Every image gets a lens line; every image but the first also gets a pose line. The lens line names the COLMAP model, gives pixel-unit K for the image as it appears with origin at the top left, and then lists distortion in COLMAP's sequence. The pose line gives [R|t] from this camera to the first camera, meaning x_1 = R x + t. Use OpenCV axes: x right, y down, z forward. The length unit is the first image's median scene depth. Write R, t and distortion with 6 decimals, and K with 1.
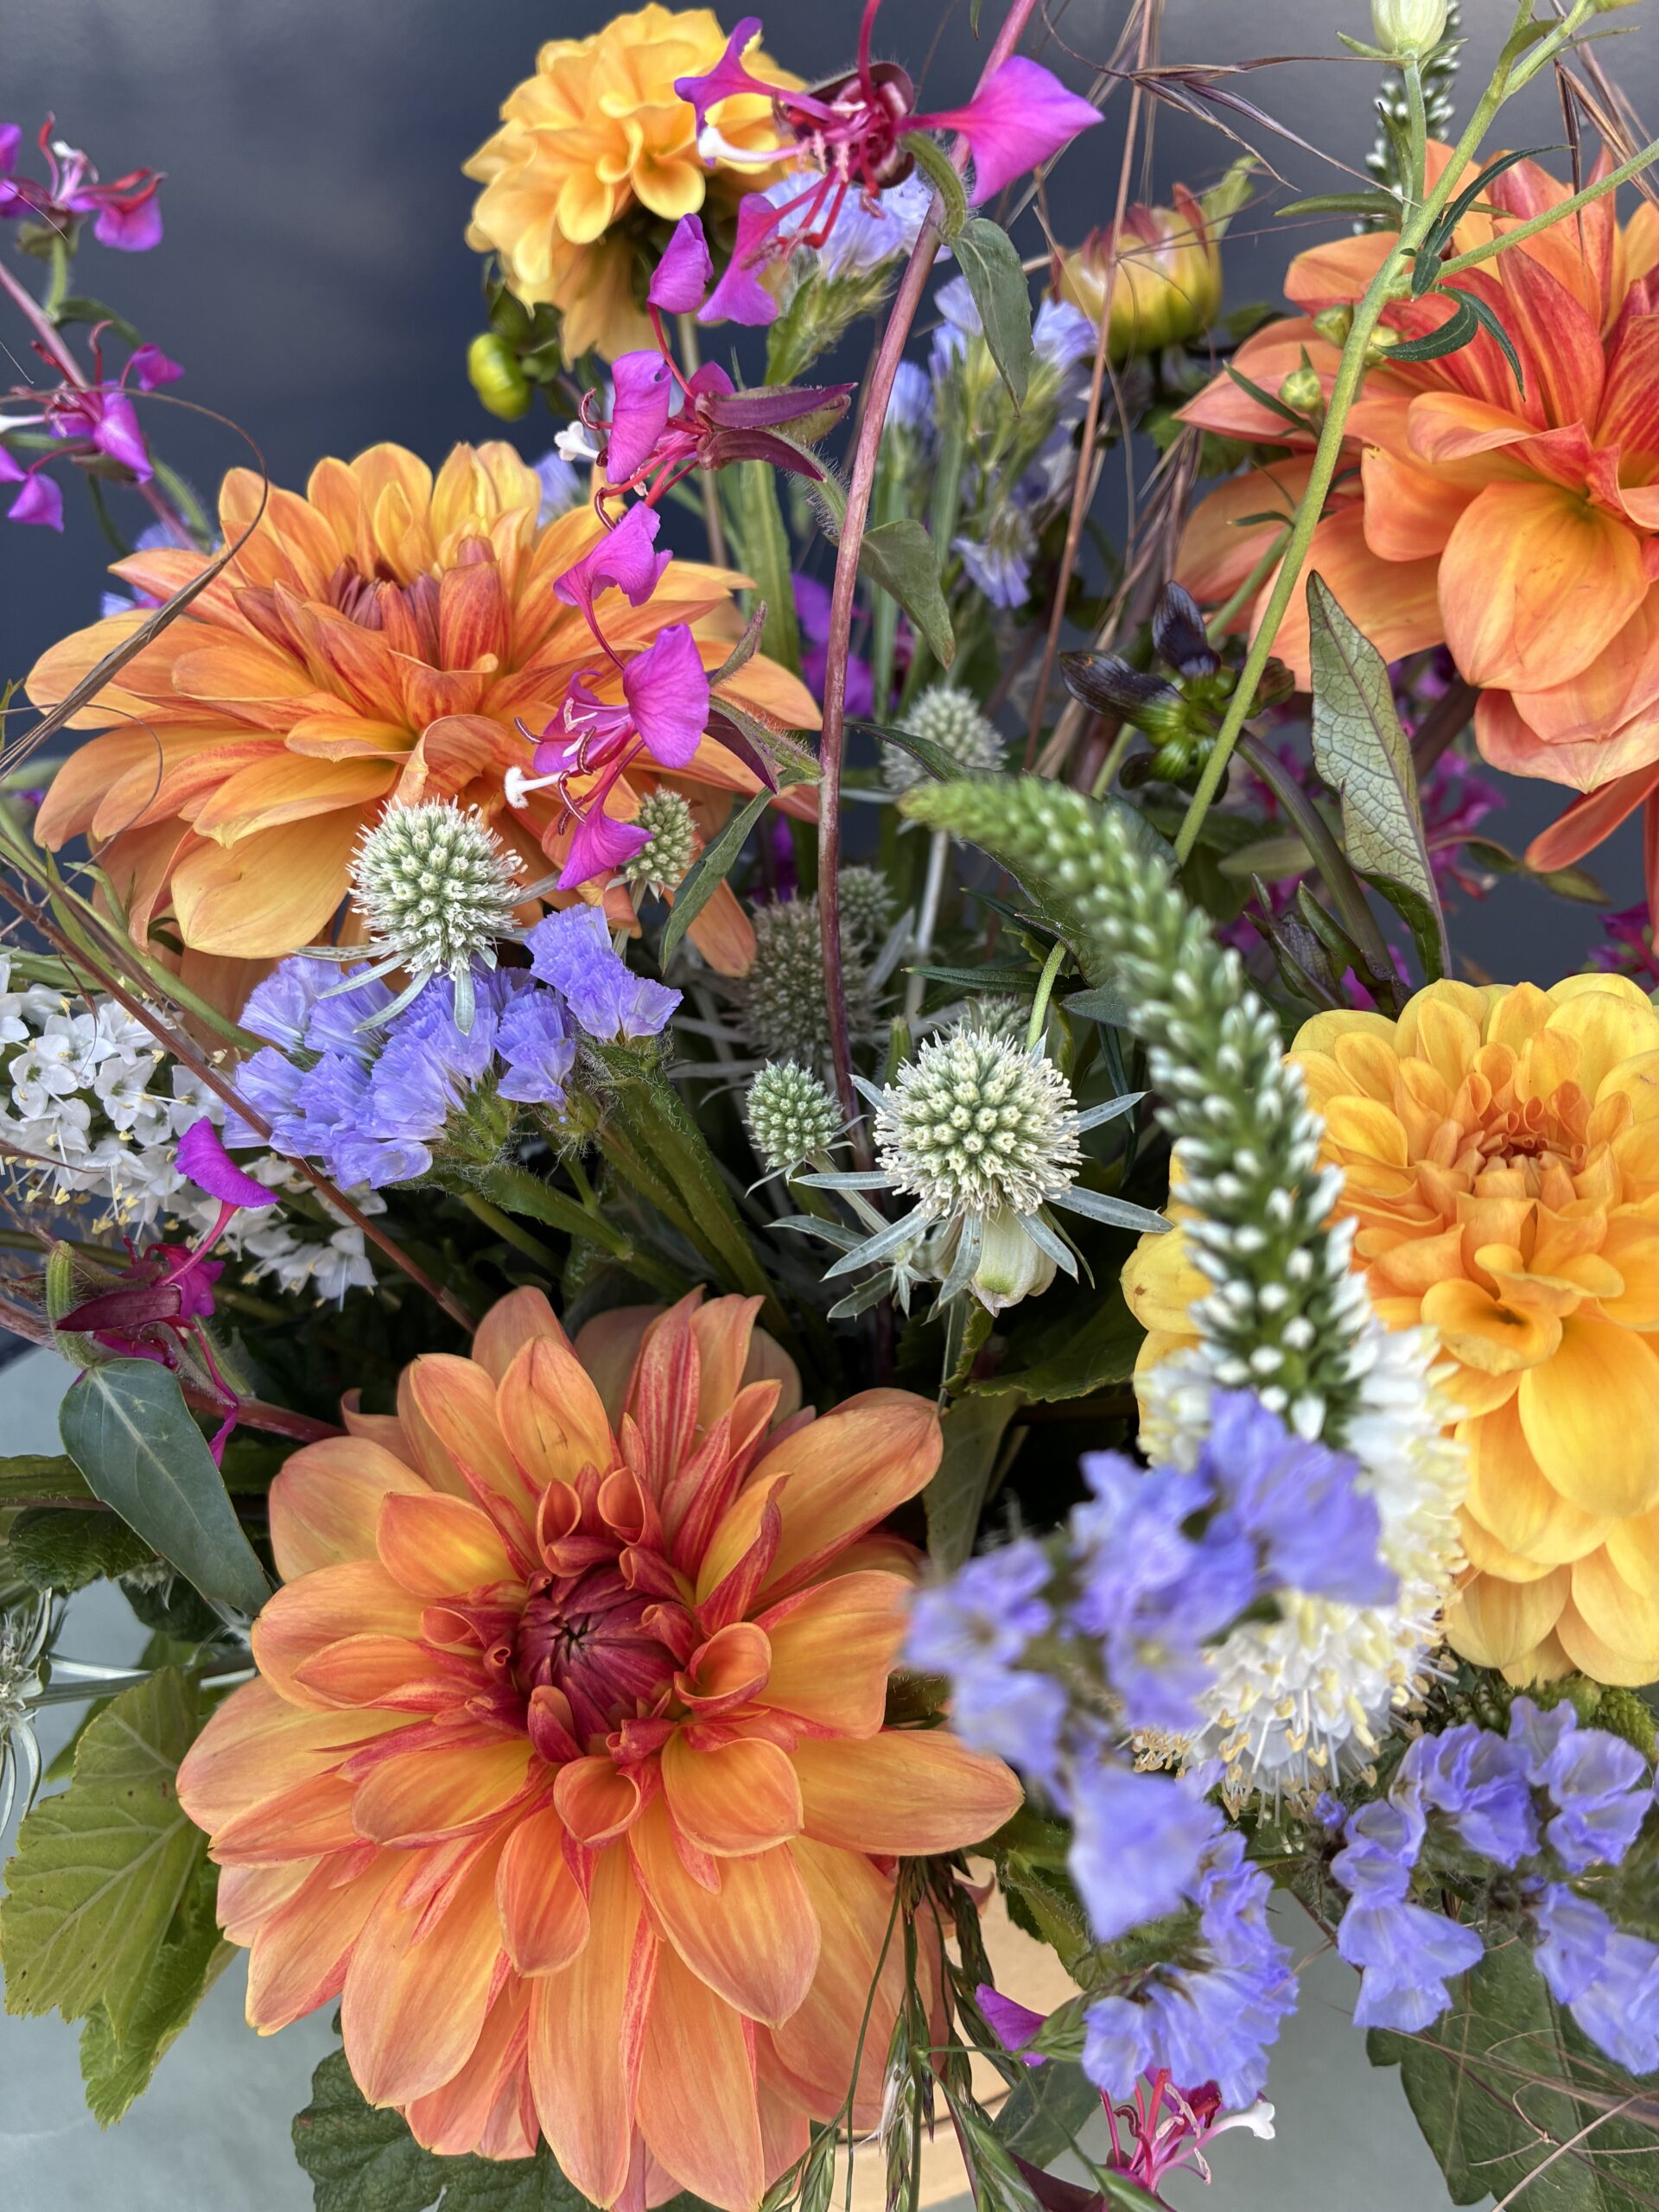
lens RADIAL K [[1693.7, 0, 849.5], [0, 1693.7, 1078.4], [0, 0, 1]] dist [0.040971, -0.083607]
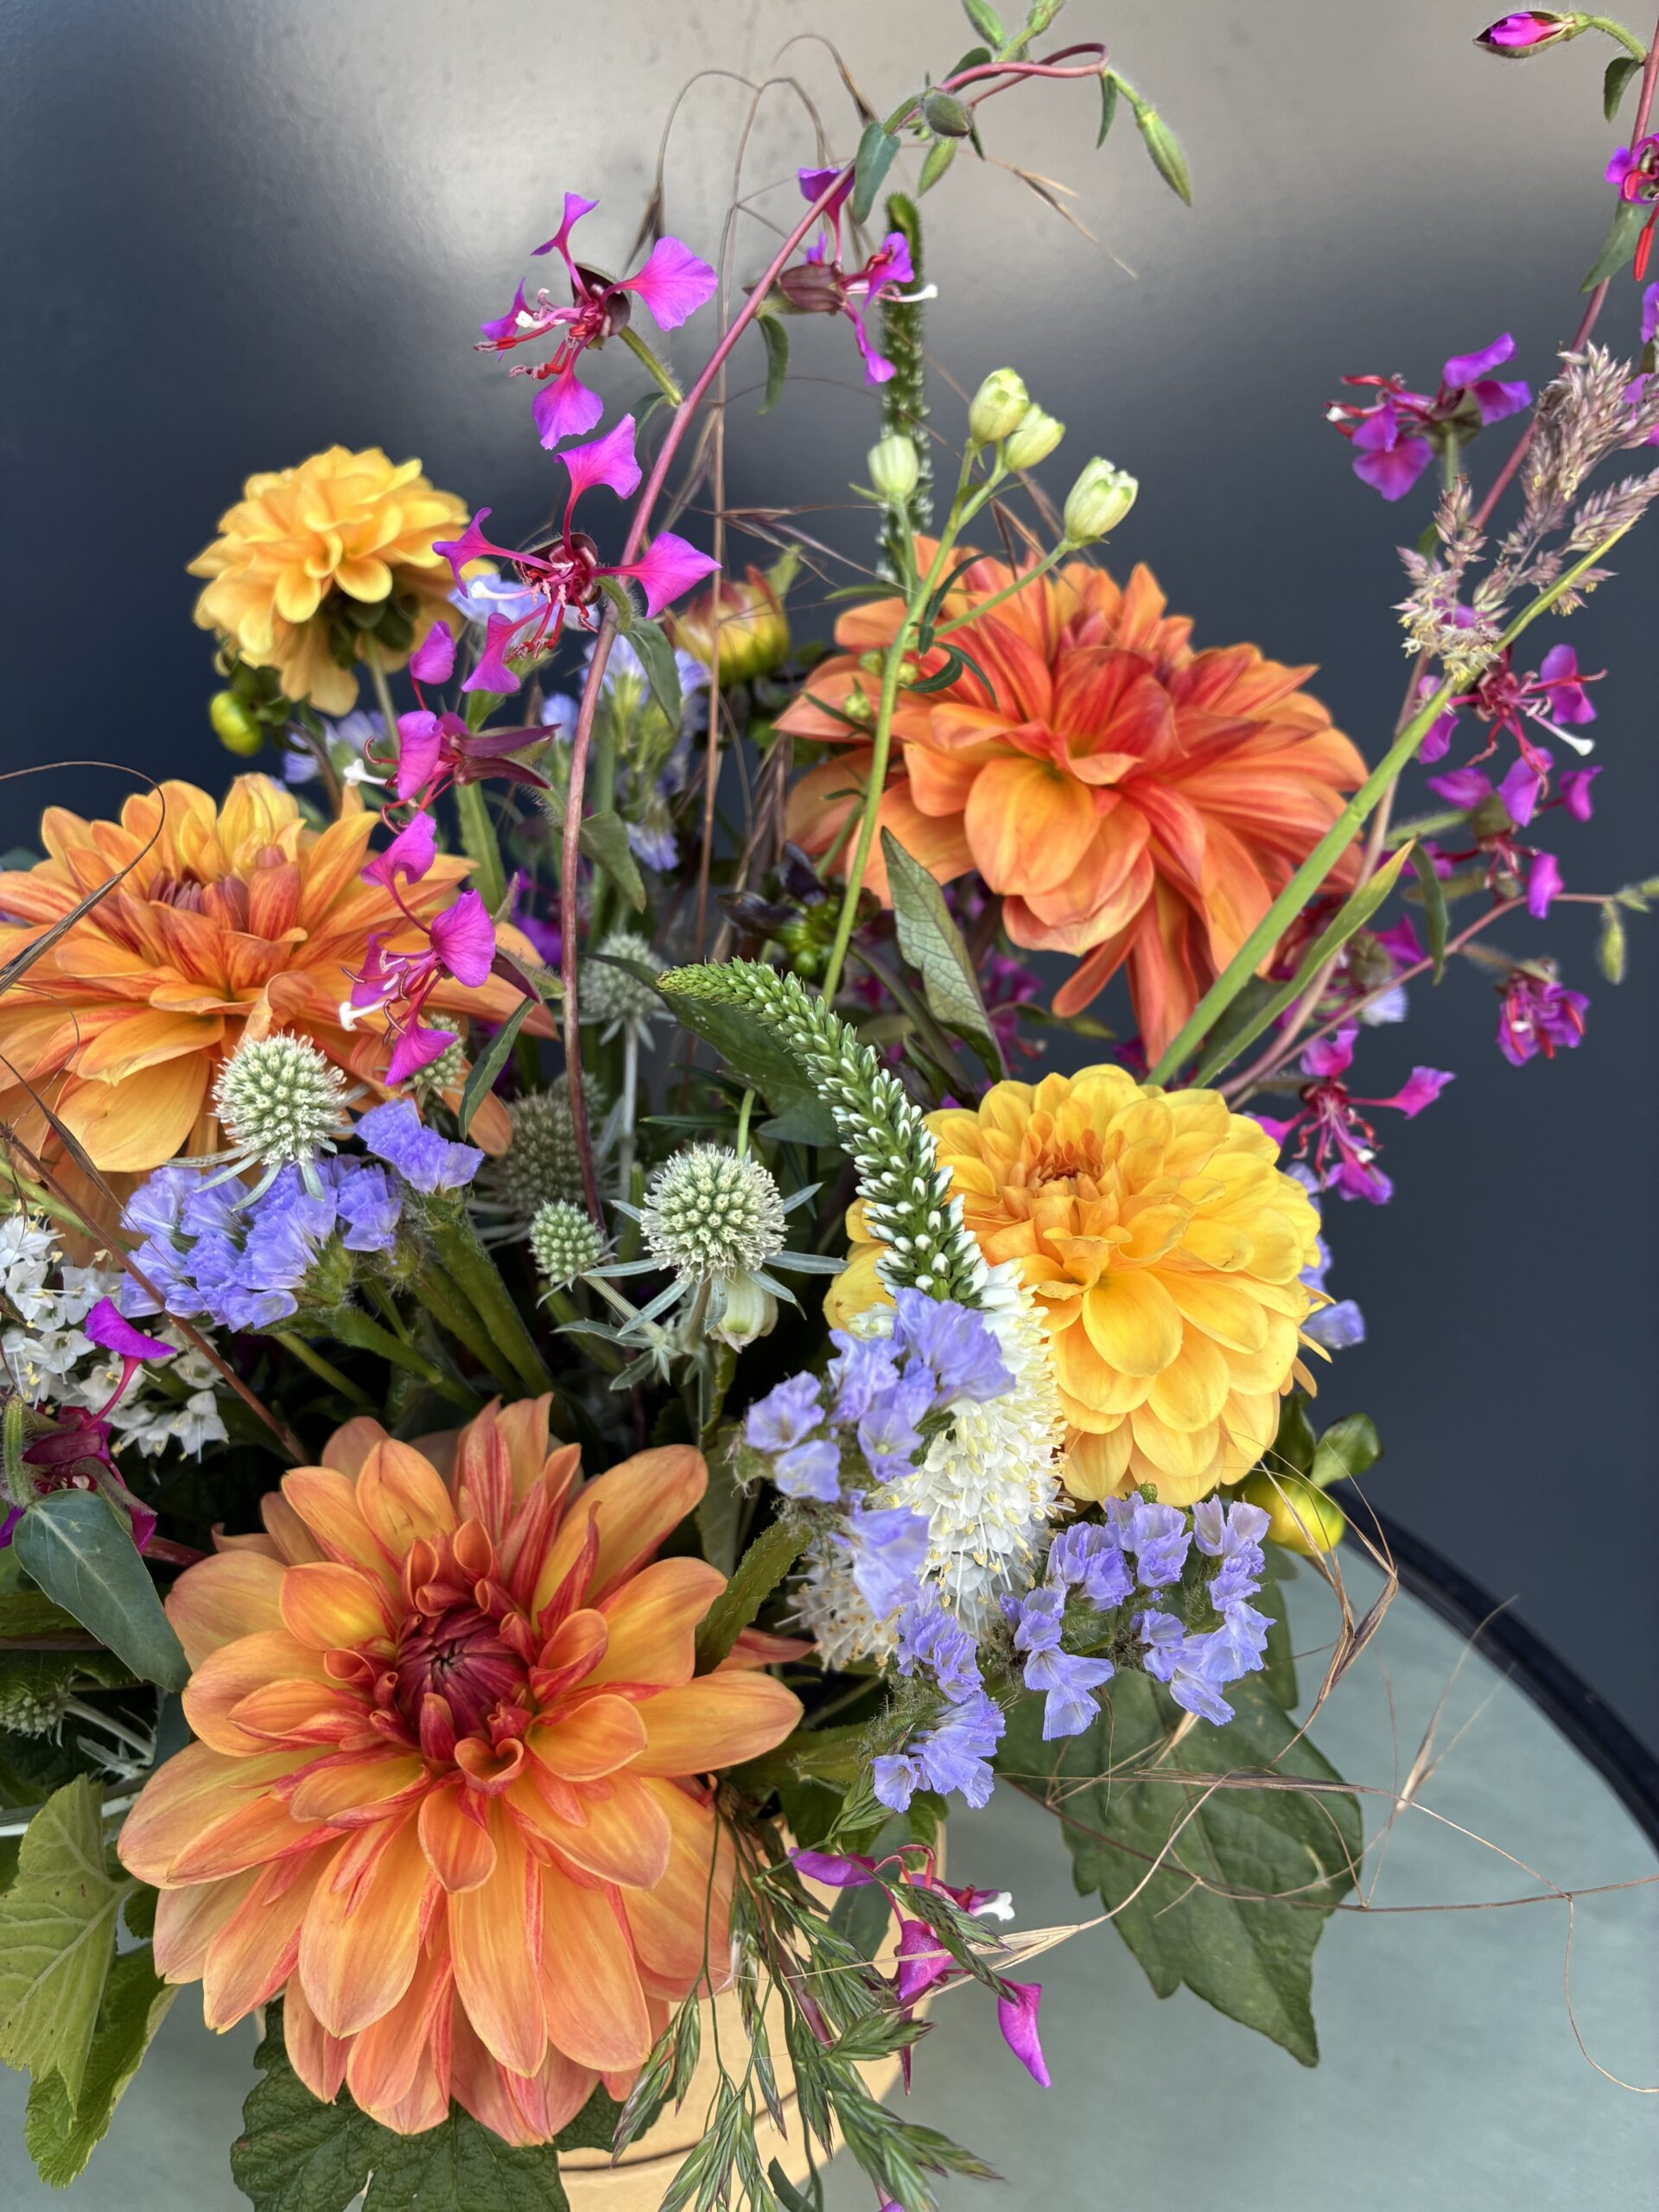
lens RADIAL K [[1693.7, 0, 849.5], [0, 1693.7, 1078.4], [0, 0, 1]] dist [0.040971, -0.083607]
pose [[0.968954, -0.102930, 0.224798, -0.106370], [0.136036, 0.981171, -0.137103, 0.111253], [-0.206454, 0.163427, 0.964712, -0.369057]]
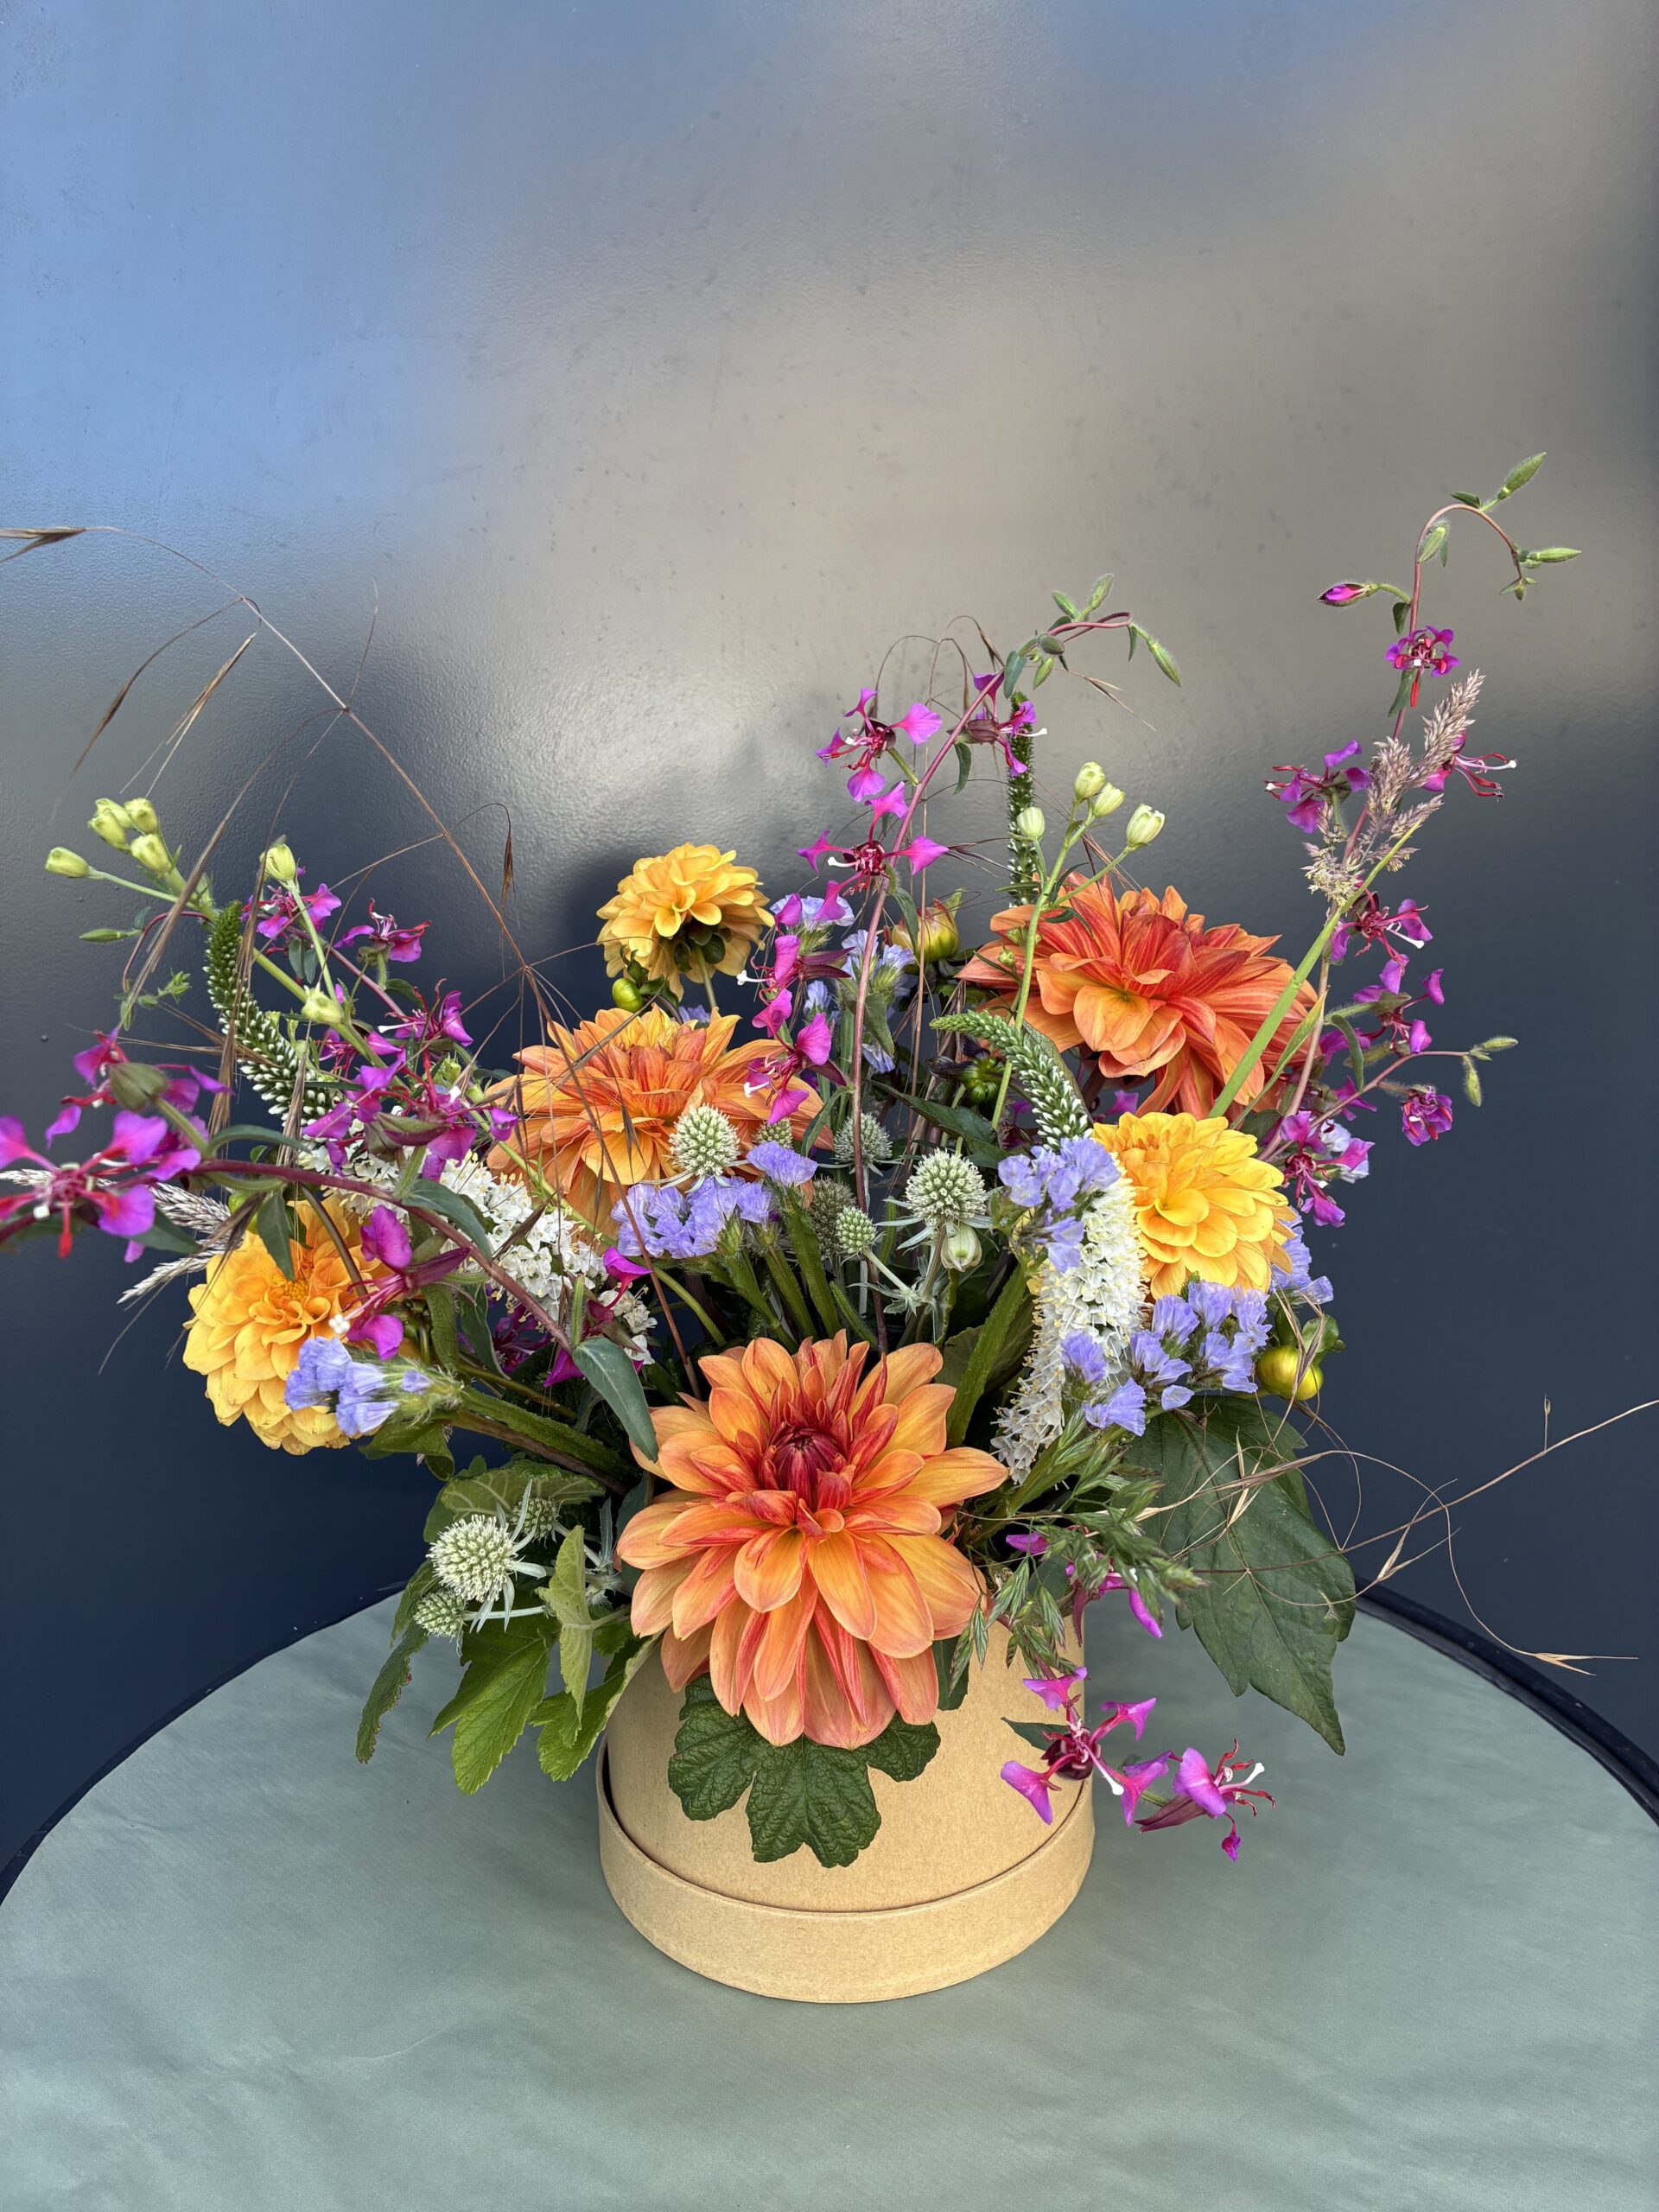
lens RADIAL K [[1693.7, 0, 849.5], [0, 1693.7, 1078.4], [0, 0, 1]] dist [0.040971, -0.083607]
pose [[0.978514, -0.062611, 0.196442, -0.496421], [0.140930, 0.898561, -0.415604, 0.814414], [-0.150494, 0.434359, 0.888079, -1.182775]]
